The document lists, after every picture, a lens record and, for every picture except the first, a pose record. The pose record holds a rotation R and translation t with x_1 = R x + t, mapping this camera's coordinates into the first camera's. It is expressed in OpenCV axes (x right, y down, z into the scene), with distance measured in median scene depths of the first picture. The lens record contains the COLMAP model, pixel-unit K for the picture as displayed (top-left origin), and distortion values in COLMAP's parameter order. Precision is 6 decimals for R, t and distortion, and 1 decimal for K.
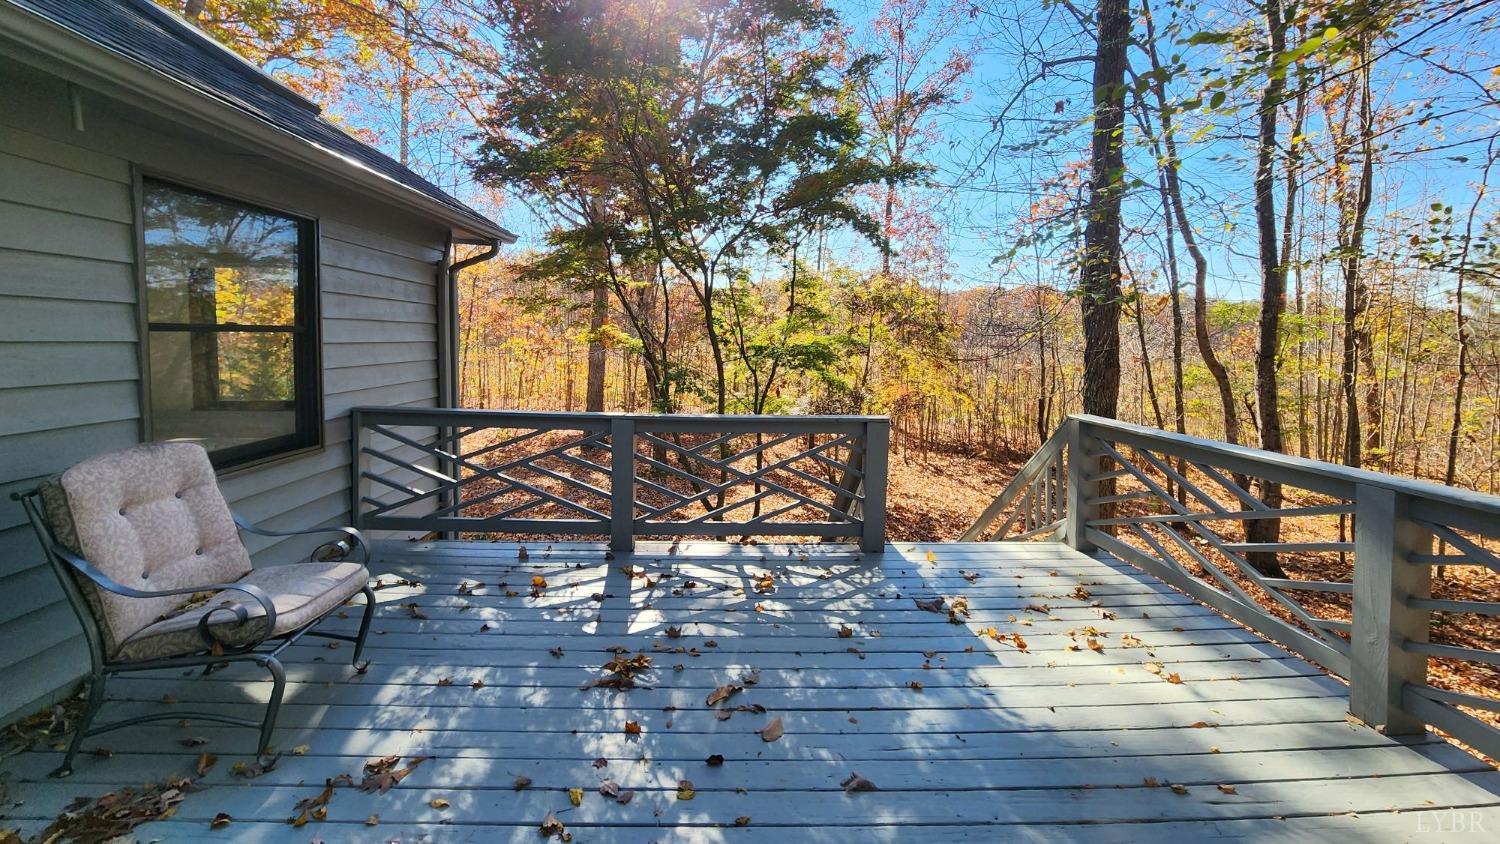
lens RADIAL K [[628.2, 0, 752.4], [0, 628.2, 426.0], [0, 0, 1]] dist [0.001992, -0.000198]
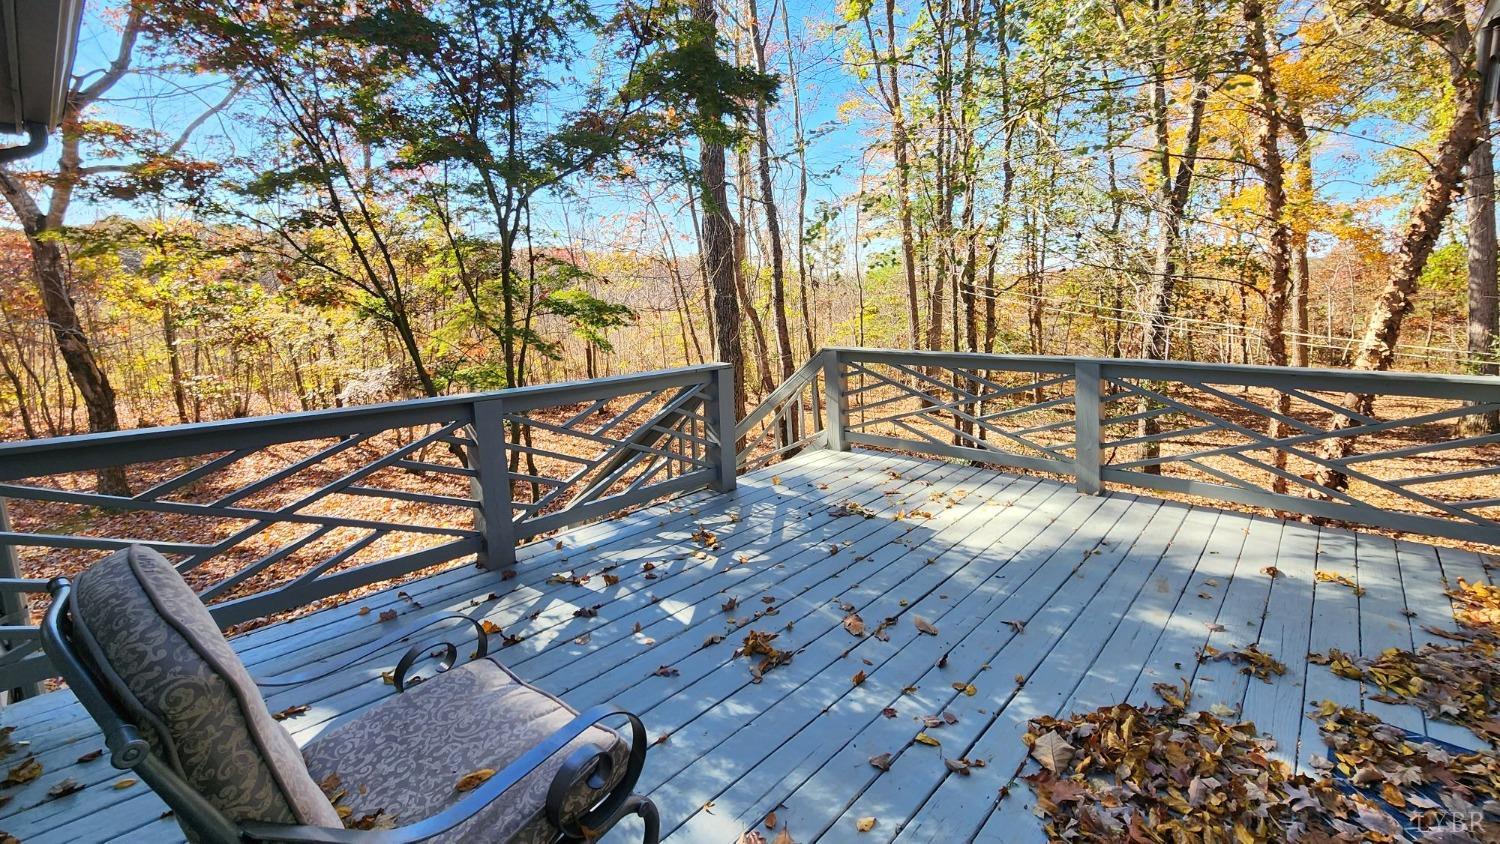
lens RADIAL K [[628.2, 0, 744.4], [0, 628.2, 417.9], [0, 0, 1]] dist [0.001992, -0.000198]
pose [[0.698516, -0.162052, 0.697004, -0.627338], [0.122765, 0.986718, 0.106379, -0.039413], [-0.704985, 0.011260, 0.709133, 0.272480]]
